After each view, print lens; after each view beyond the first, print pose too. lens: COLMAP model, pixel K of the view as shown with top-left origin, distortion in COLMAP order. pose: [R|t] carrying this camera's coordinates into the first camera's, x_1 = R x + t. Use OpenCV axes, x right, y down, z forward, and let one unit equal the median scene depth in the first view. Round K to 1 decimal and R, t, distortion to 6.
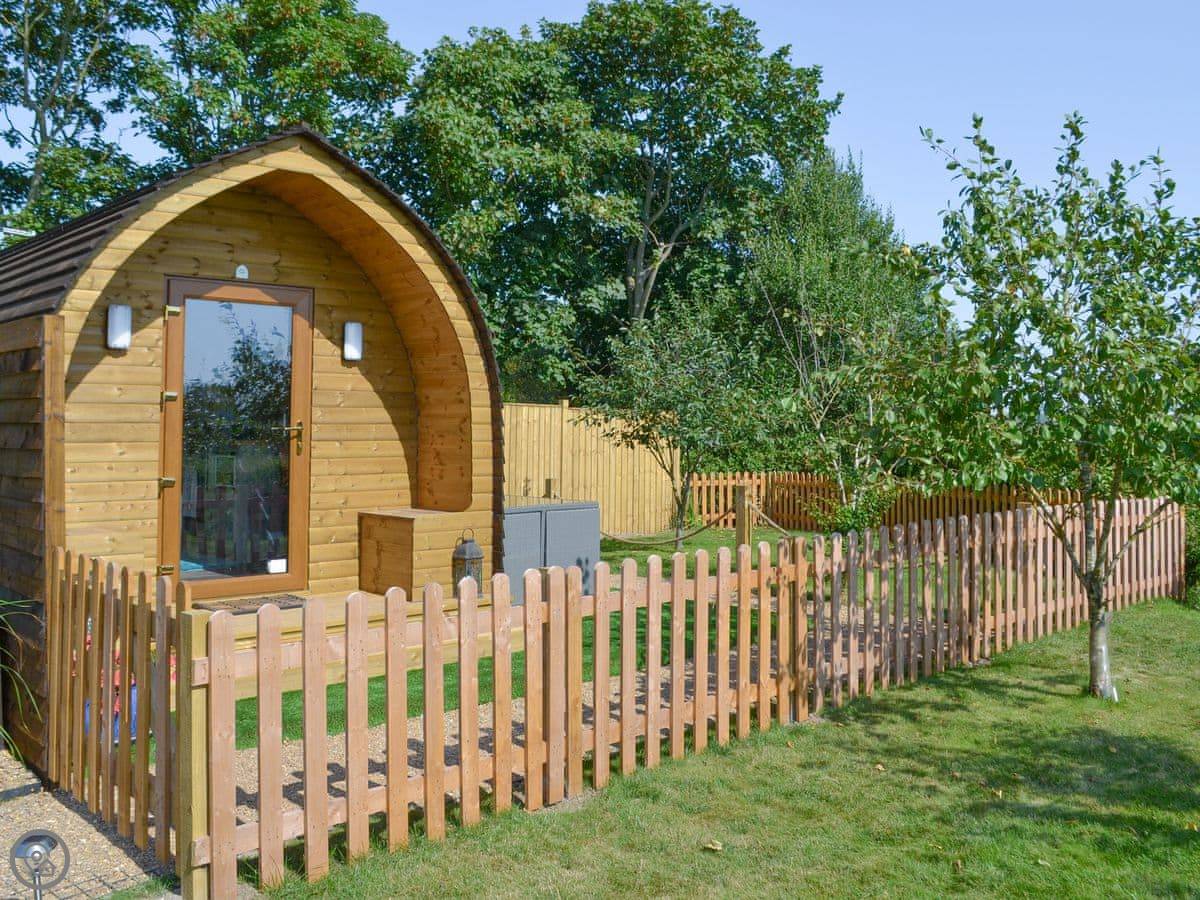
lens RADIAL K [[1072.7, 0, 647.7], [0, 1072.7, 458.2], [0, 0, 1]] dist [-0.091839, 0.011380]
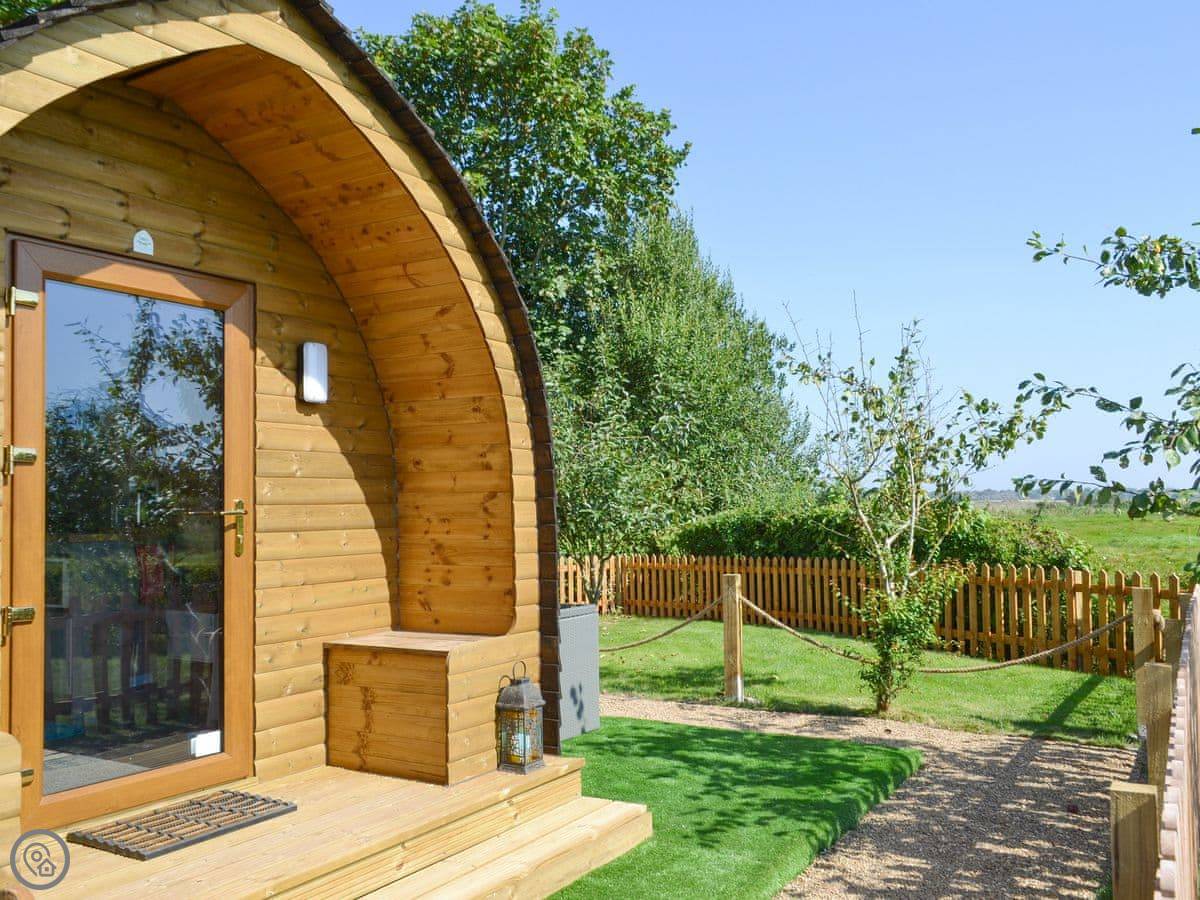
lens RADIAL K [[1045.0, 0, 625.1], [0, 1045.0, 516.7], [0, 0, 1]] dist [0.002407, -0.002263]
pose [[0.971637, -0.021323, 0.235514, -0.242260], [0.026469, 0.999475, -0.018708, -0.008049], [-0.234991, 0.024411, 0.971691, 0.350618]]
